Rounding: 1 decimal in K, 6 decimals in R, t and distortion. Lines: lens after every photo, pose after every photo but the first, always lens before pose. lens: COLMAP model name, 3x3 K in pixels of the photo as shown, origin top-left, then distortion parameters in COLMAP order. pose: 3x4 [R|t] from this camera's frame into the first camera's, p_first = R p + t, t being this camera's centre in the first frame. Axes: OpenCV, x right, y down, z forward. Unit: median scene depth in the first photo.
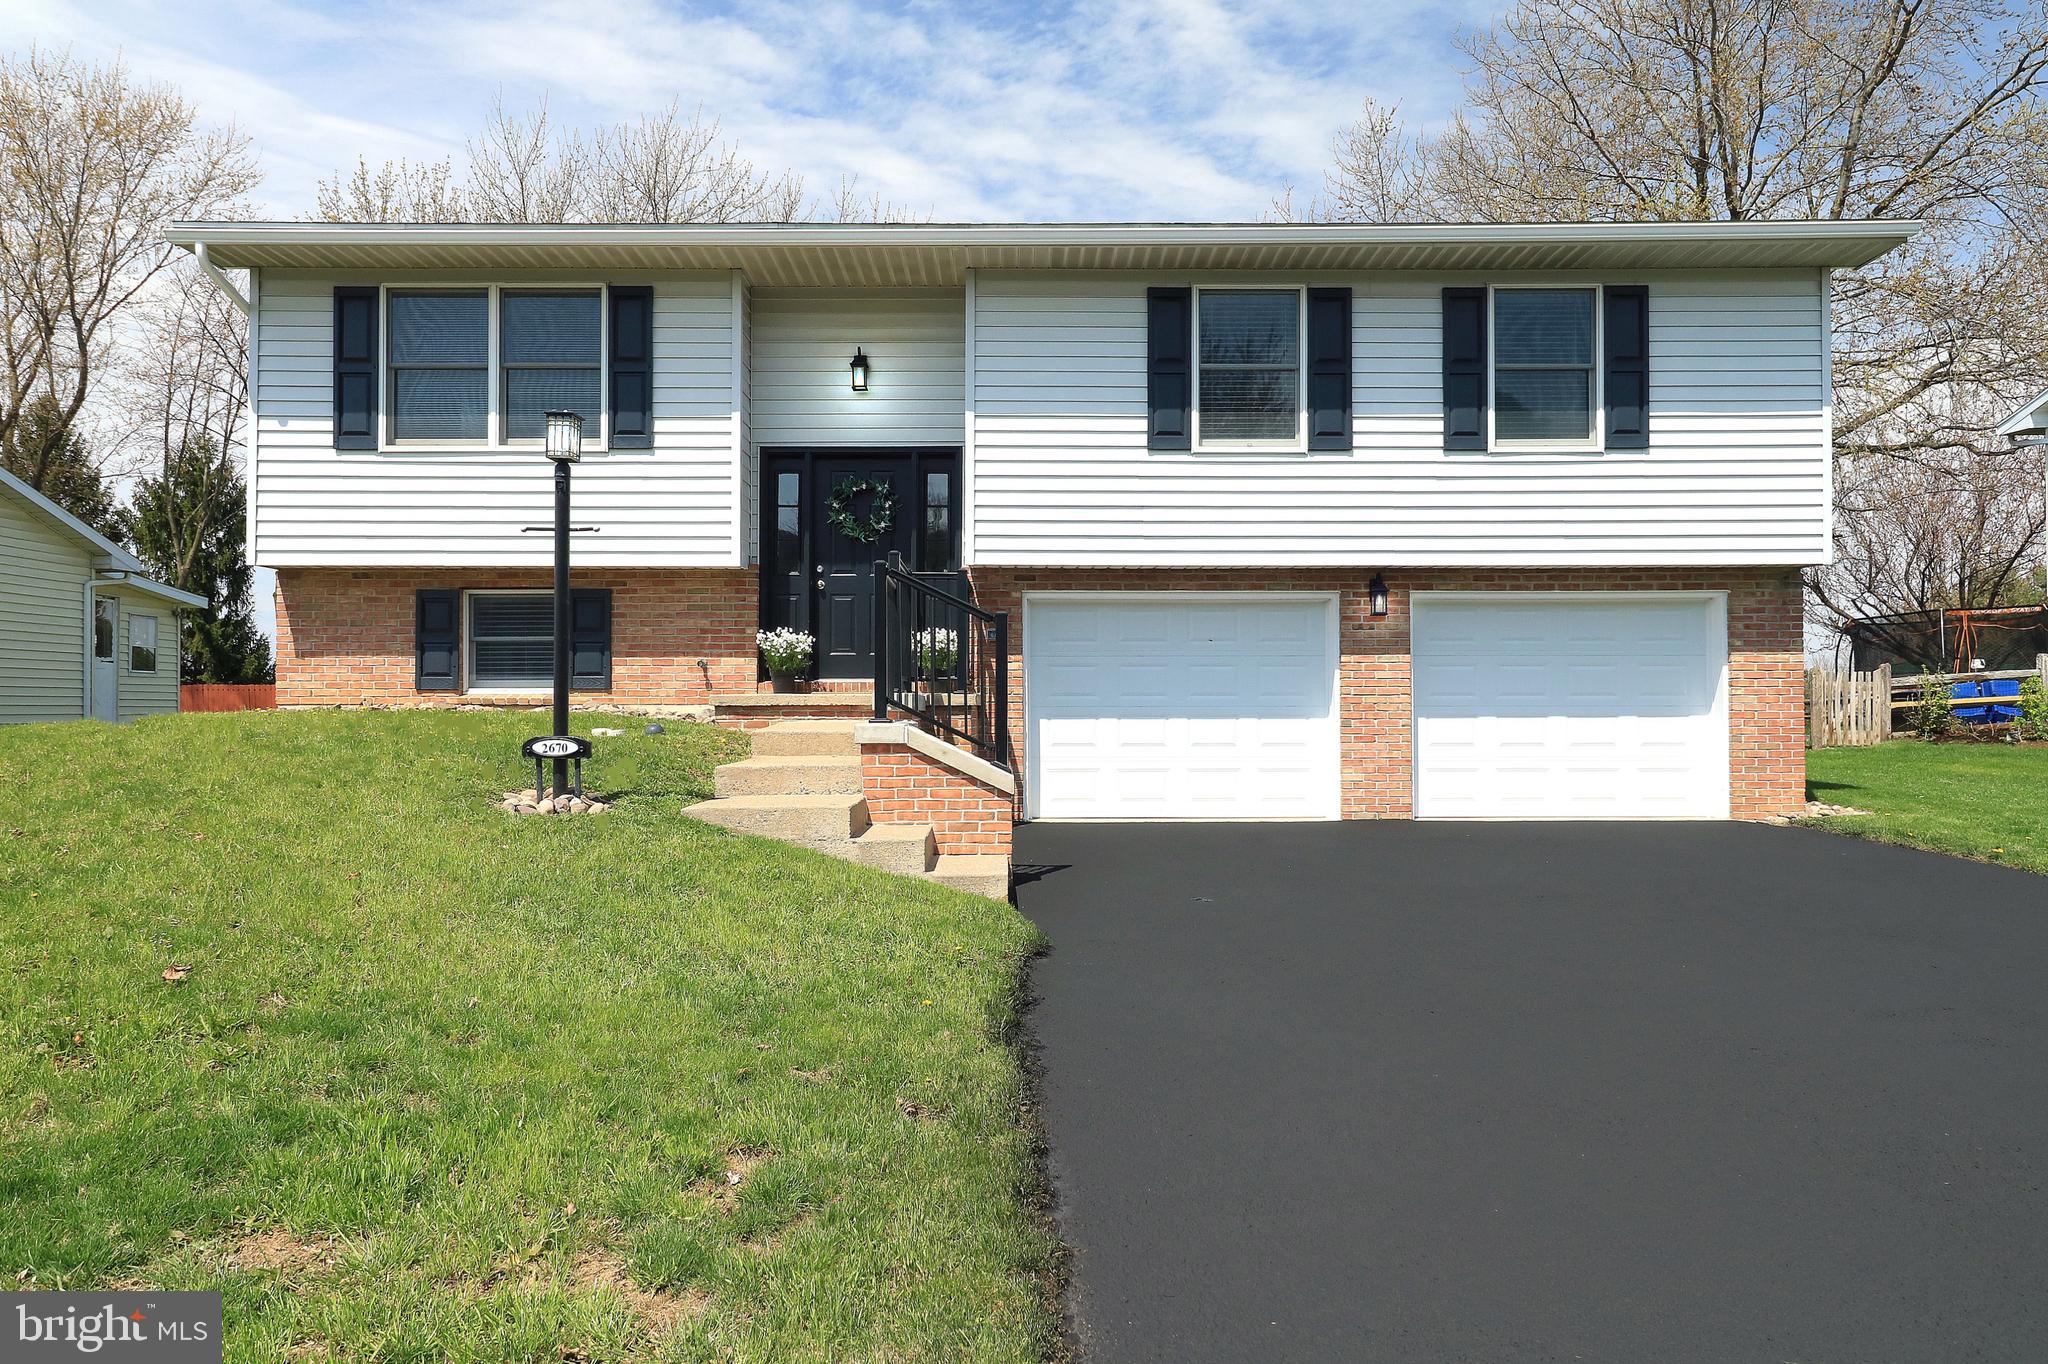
lens RADIAL K [[1005.6, 0, 1024.0], [0, 1005.6, 682.0], [0, 0, 1]] dist [0.000231, 0.000041]
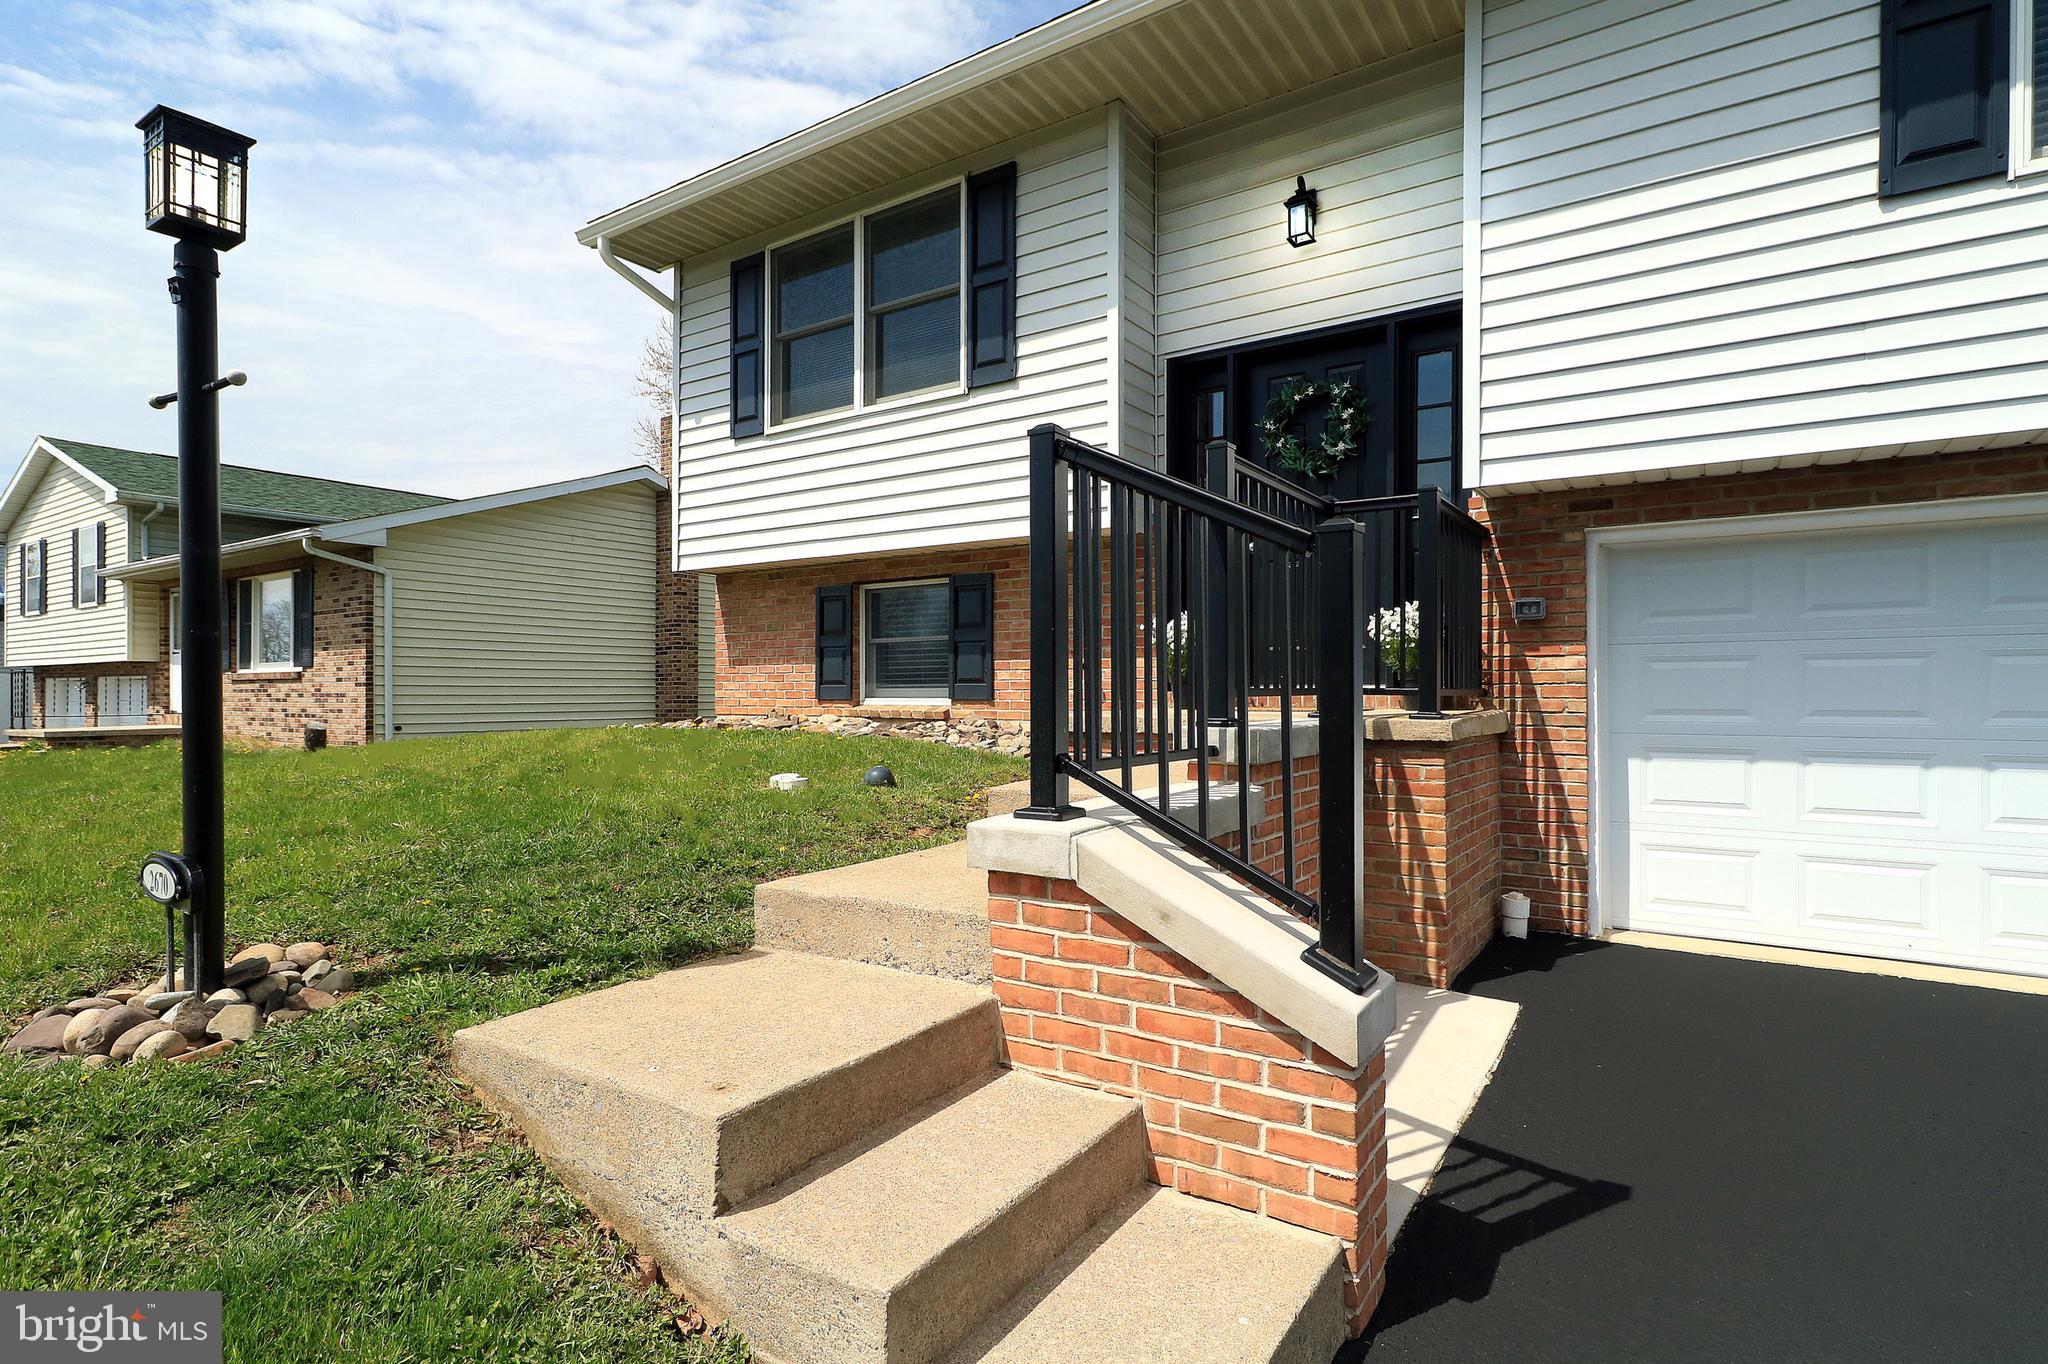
lens RADIAL K [[1006.0, 0, 1030.1], [0, 1006.0, 689.1], [0, 0, 1]] dist [0.006440, 0.001998]
pose [[0.840855, -0.001423, -0.541259, 0.043156], [0.007562, 0.999930, 0.009119, -0.008956], [0.541208, -0.011761, 0.840806, 0.365434]]
